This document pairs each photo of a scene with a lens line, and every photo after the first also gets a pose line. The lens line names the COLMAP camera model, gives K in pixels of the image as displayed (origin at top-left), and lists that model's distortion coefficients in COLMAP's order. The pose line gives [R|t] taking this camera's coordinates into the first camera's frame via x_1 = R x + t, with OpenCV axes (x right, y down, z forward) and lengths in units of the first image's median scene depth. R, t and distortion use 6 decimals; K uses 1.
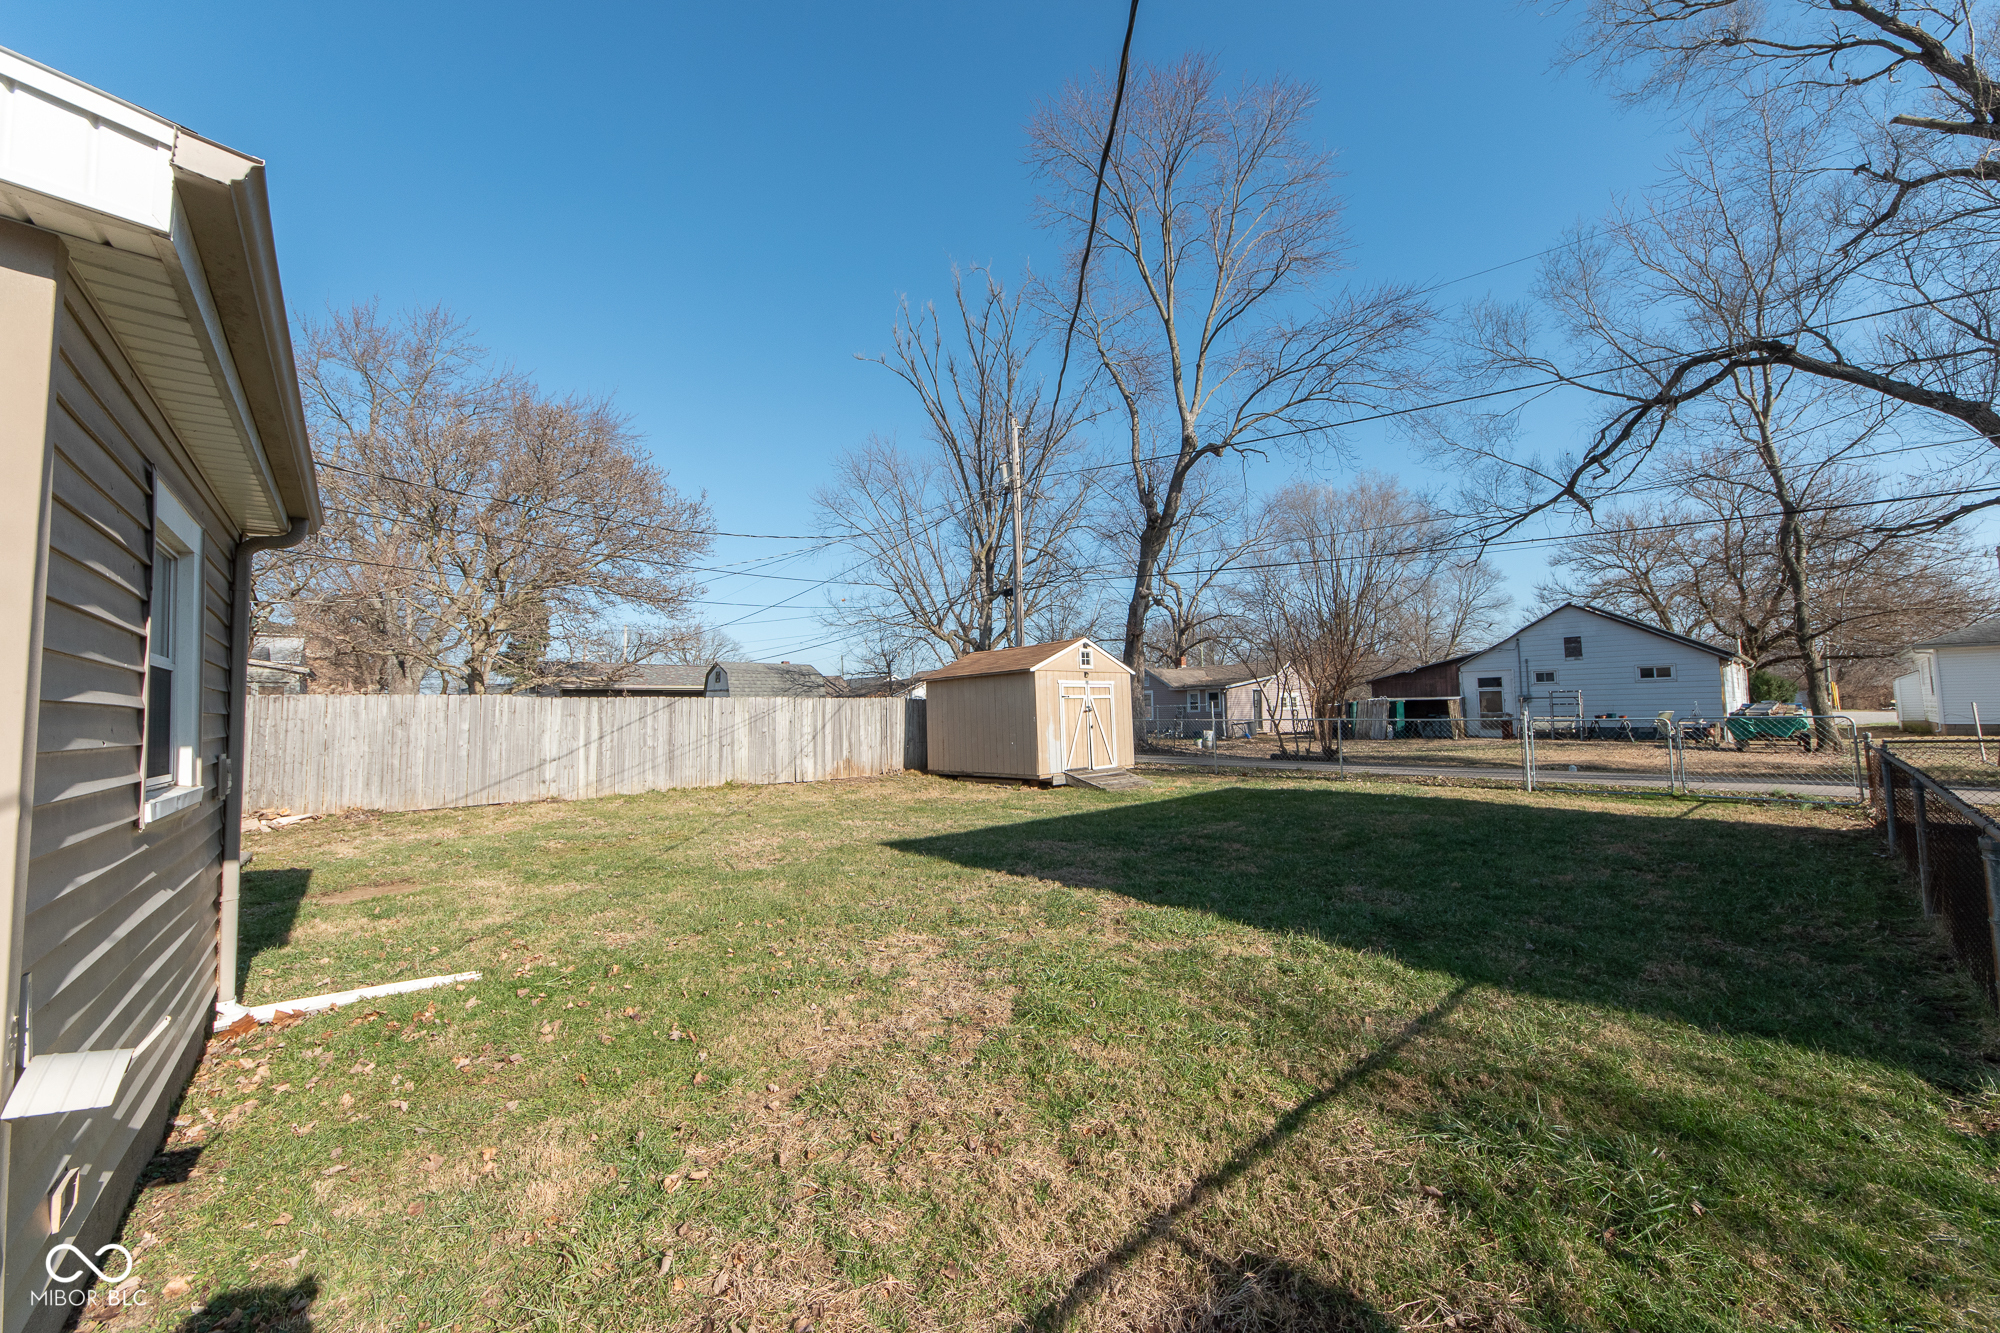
lens RADIAL K [[705.6, 0, 1000.0], [0, 705.6, 666.5], [0, 0, 1]] dist [0.000432, 0.000029]
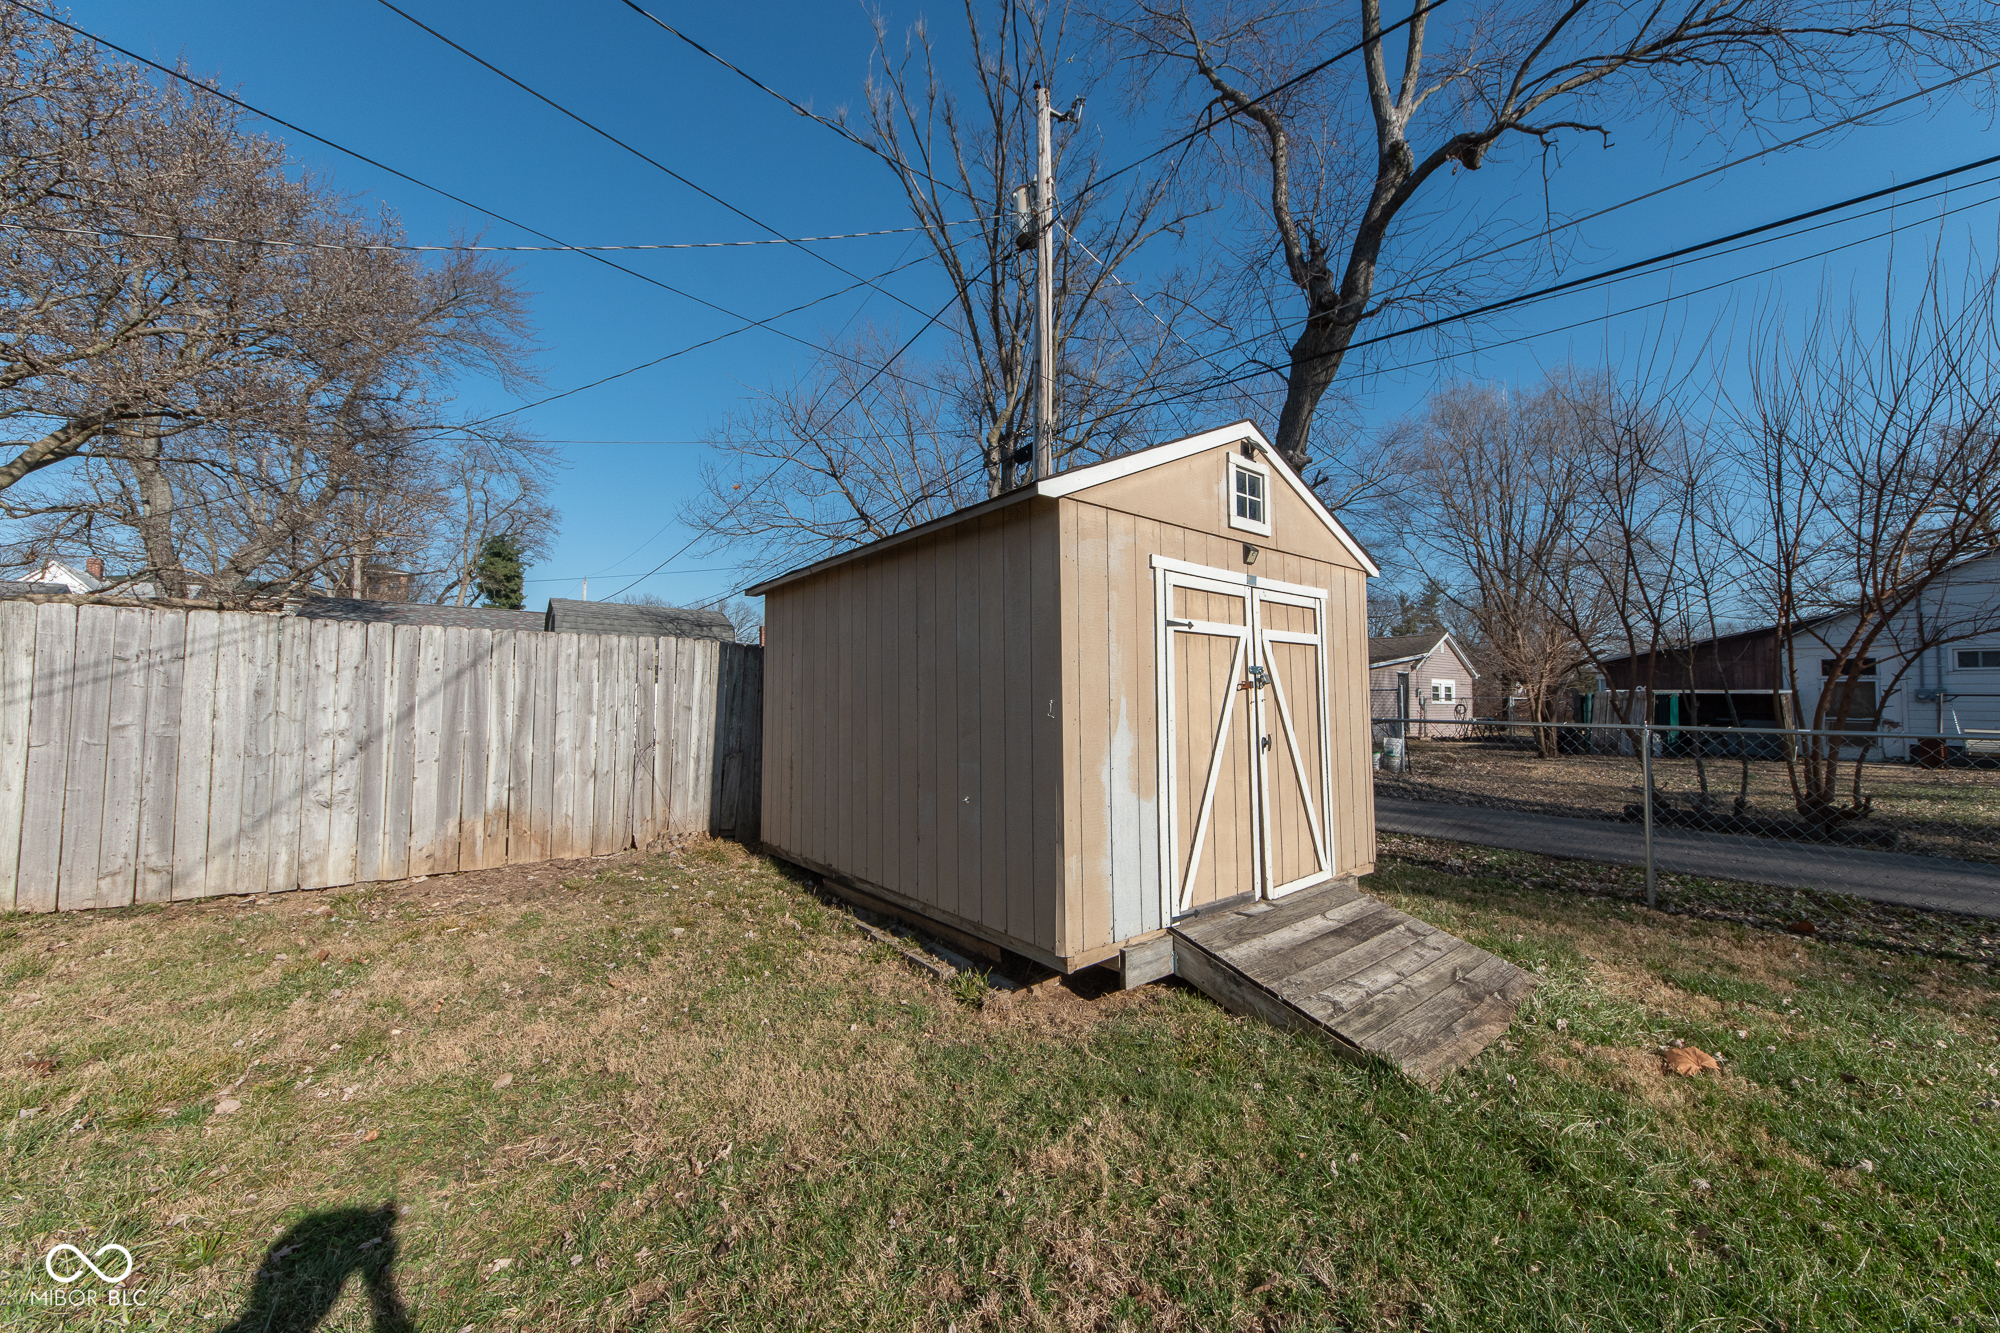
lens RADIAL K [[729.6, 0, 1007.5], [0, 729.6, 667.3], [0, 0, 1]] dist [-0.000030, 0.000068]
pose [[0.998574, 0.026260, -0.046473, 0.039118], [-0.025270, 0.999444, 0.021749, 0.049001], [0.047018, -0.020544, 0.998683, 0.661705]]
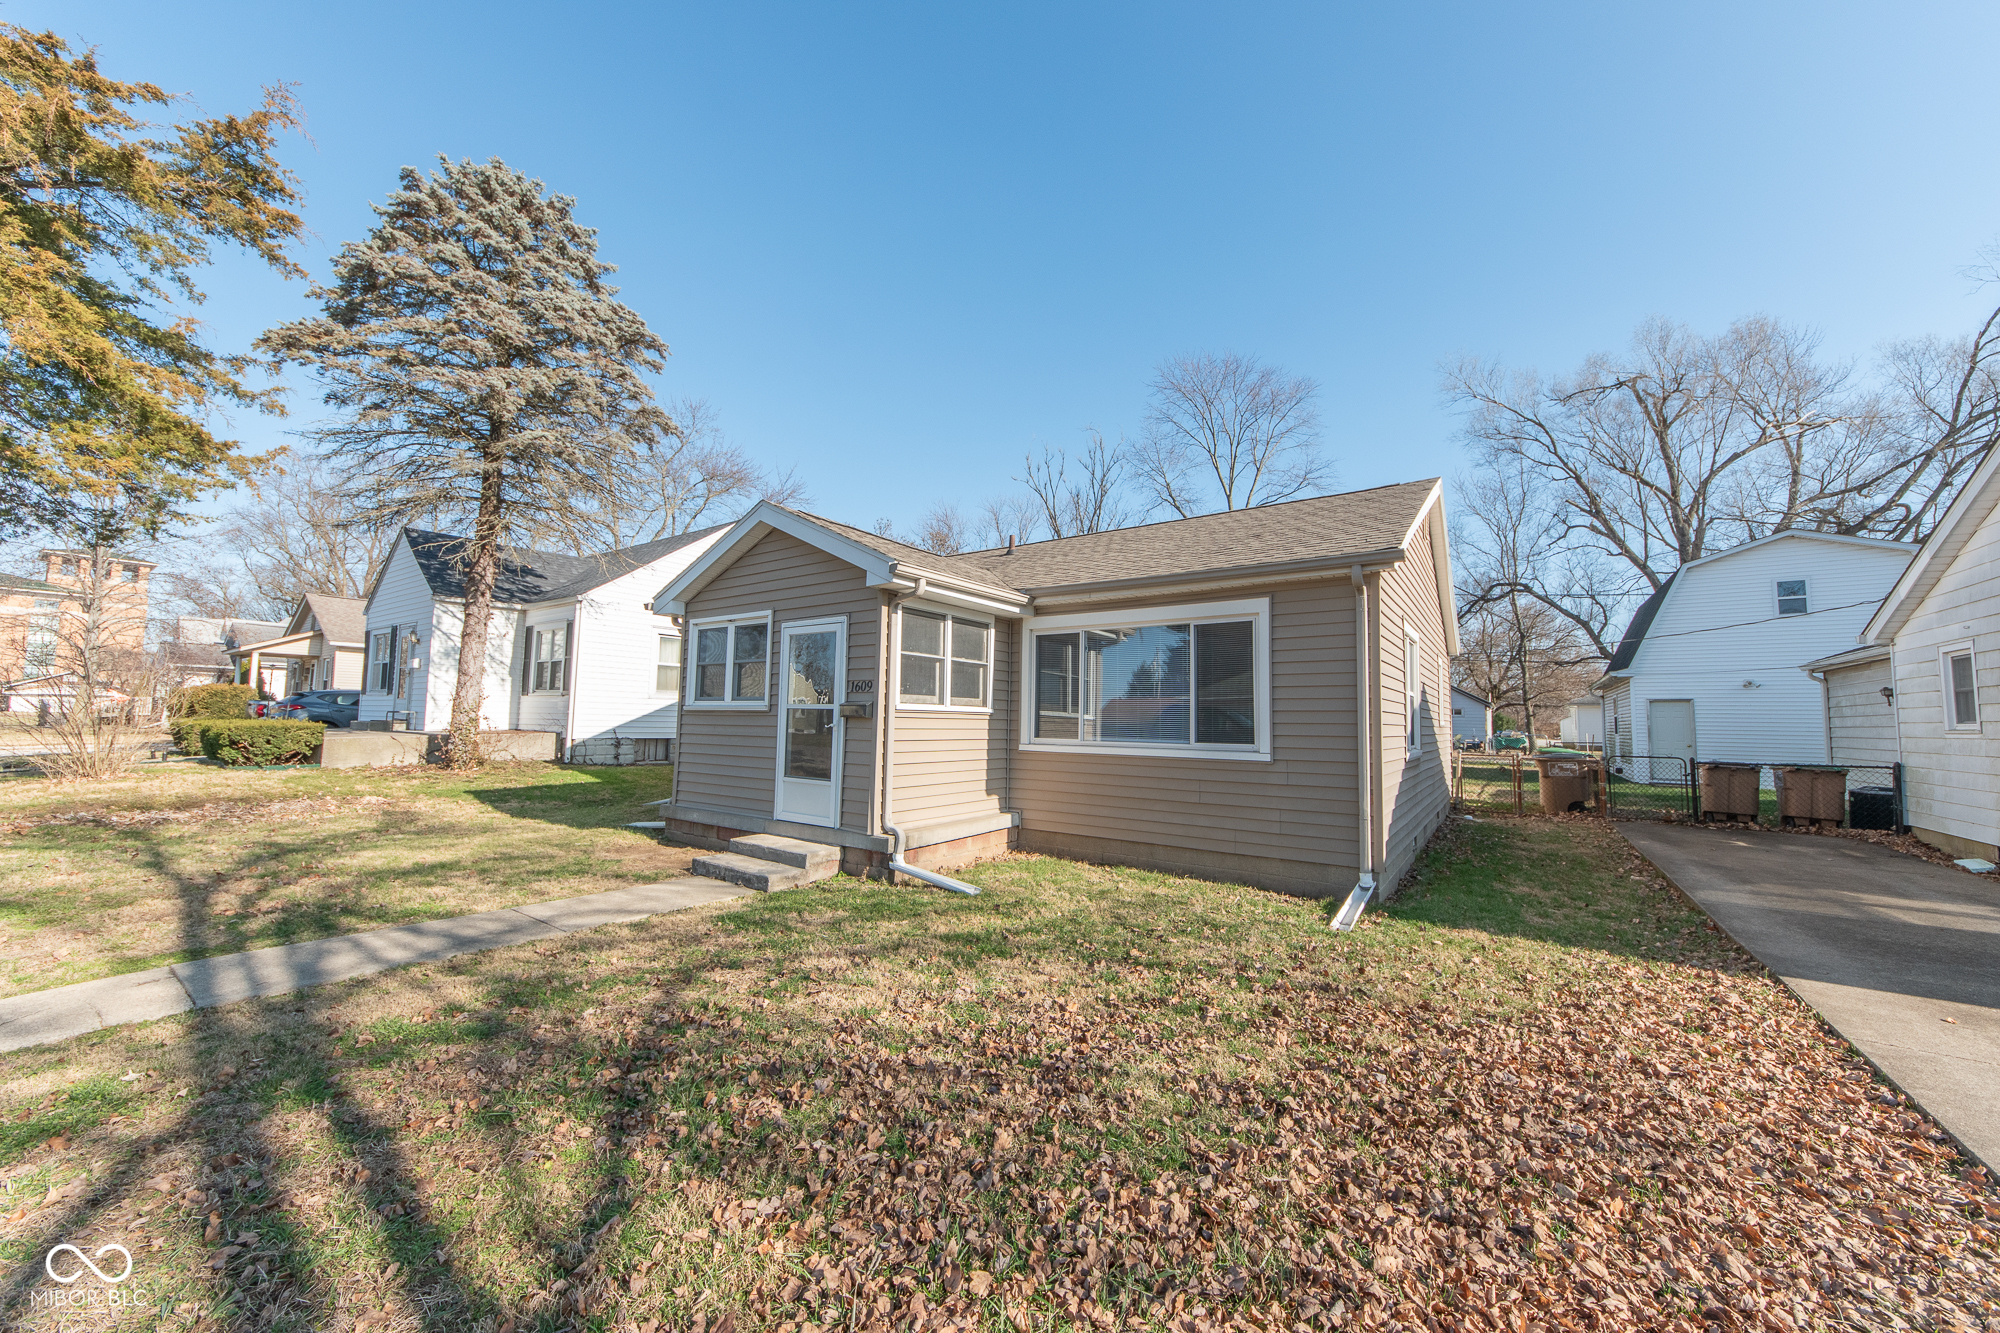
lens RADIAL K [[705.6, 0, 1000.0], [0, 705.6, 666.5], [0, 0, 1]] dist [0.000432, 0.000029]
pose [[0.973289, 0.051304, 0.223776, -1.048782], [-0.048077, 0.998646, -0.019849, -0.027815], [-0.224492, 0.008560, 0.974438, -0.848623]]
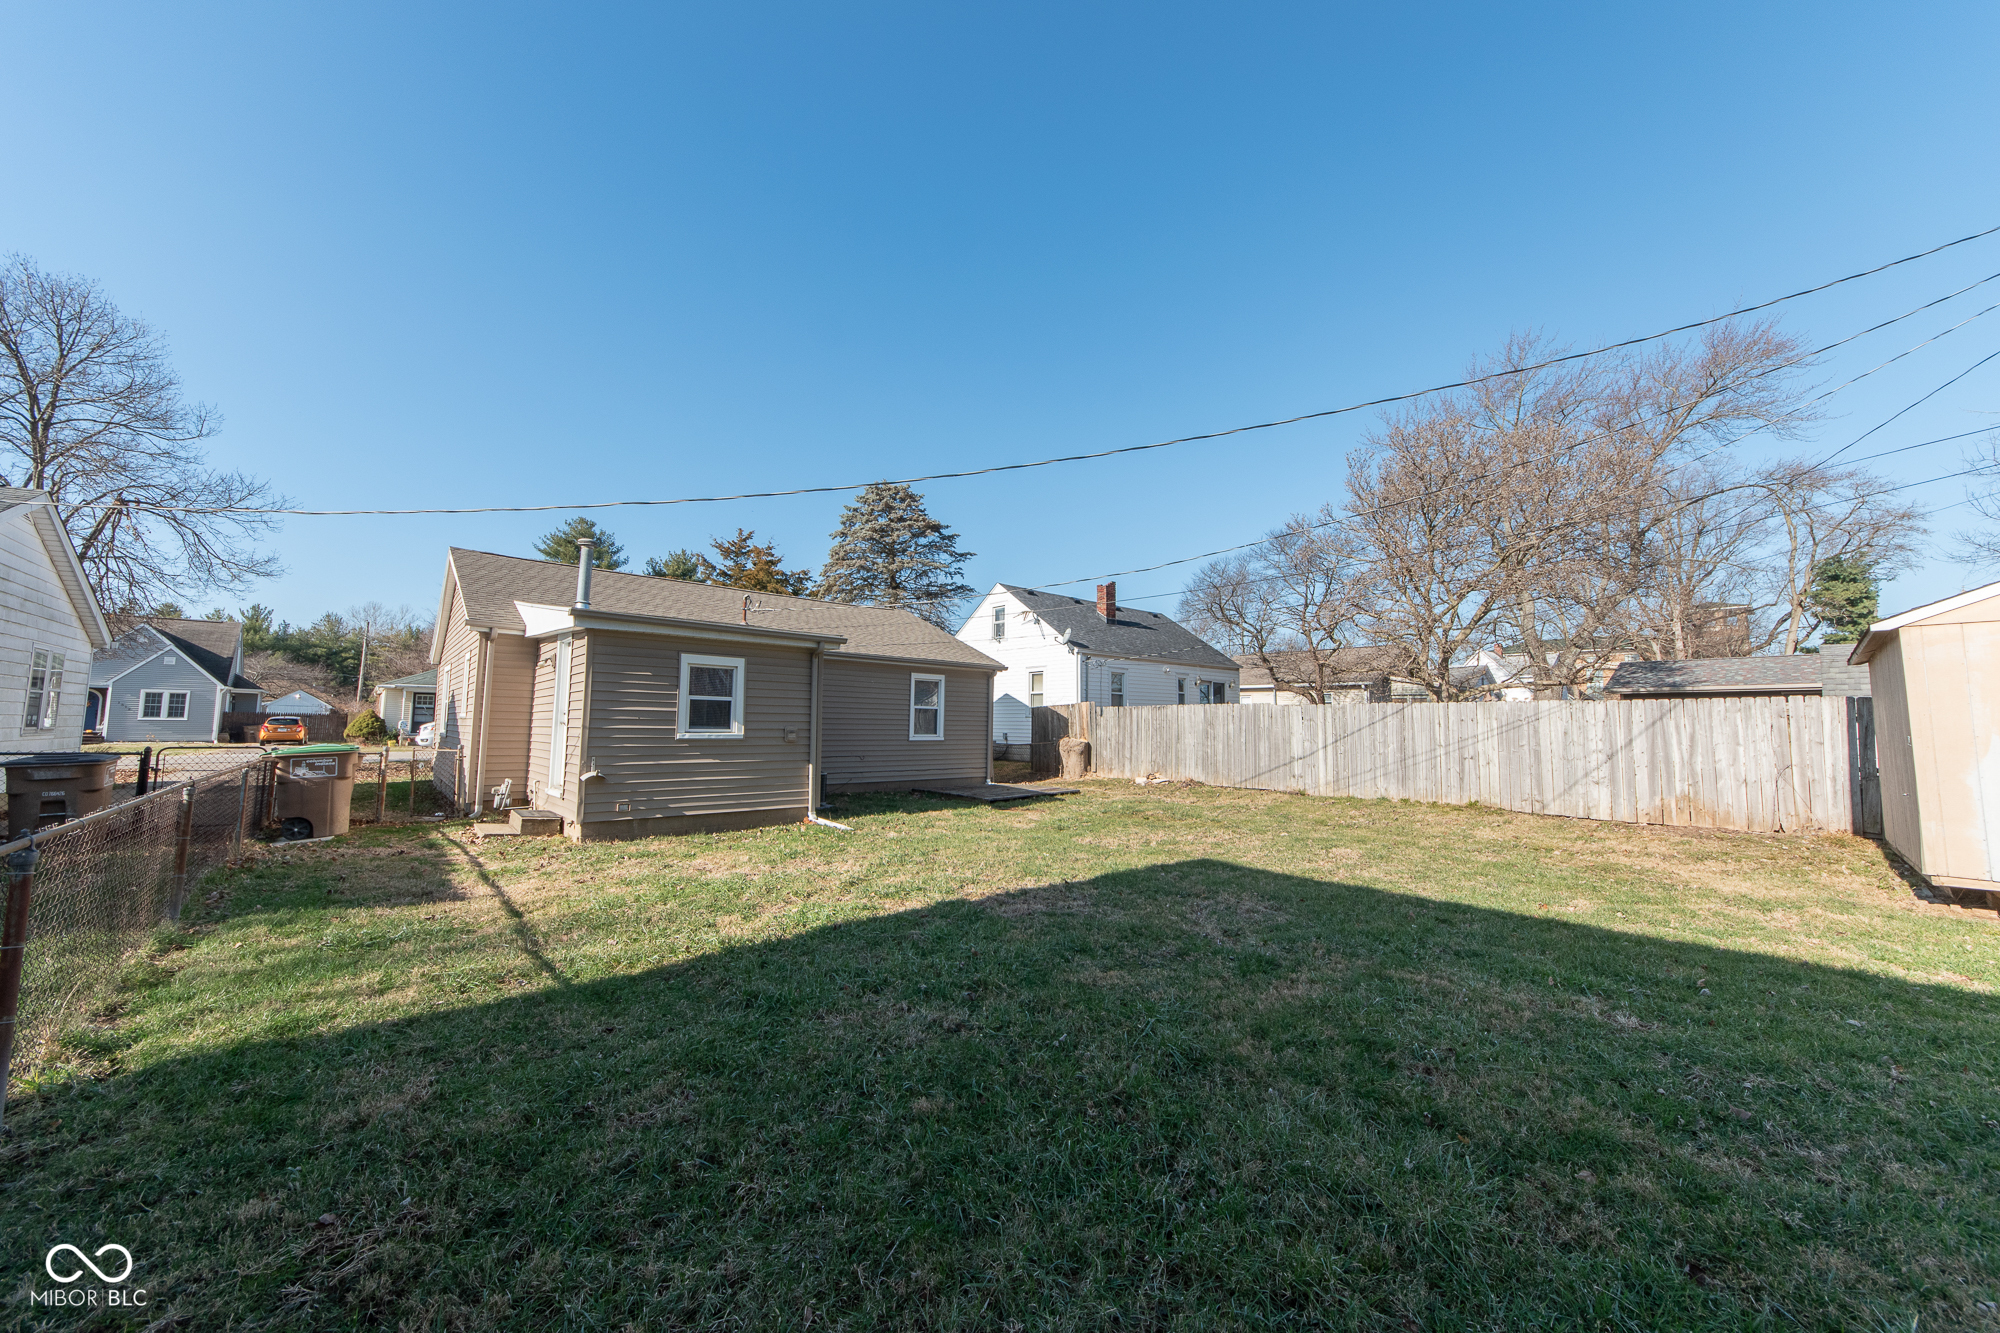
lens RADIAL K [[729.6, 0, 1007.5], [0, 729.6, 667.3], [0, 0, 1]] dist [-0.000030, 0.000068]
pose [[0.032981, -0.061455, -0.997565, 0.418735], [0.053121, 0.996805, -0.059652, 0.023241], [0.998043, -0.051025, 0.036140, 0.376810]]
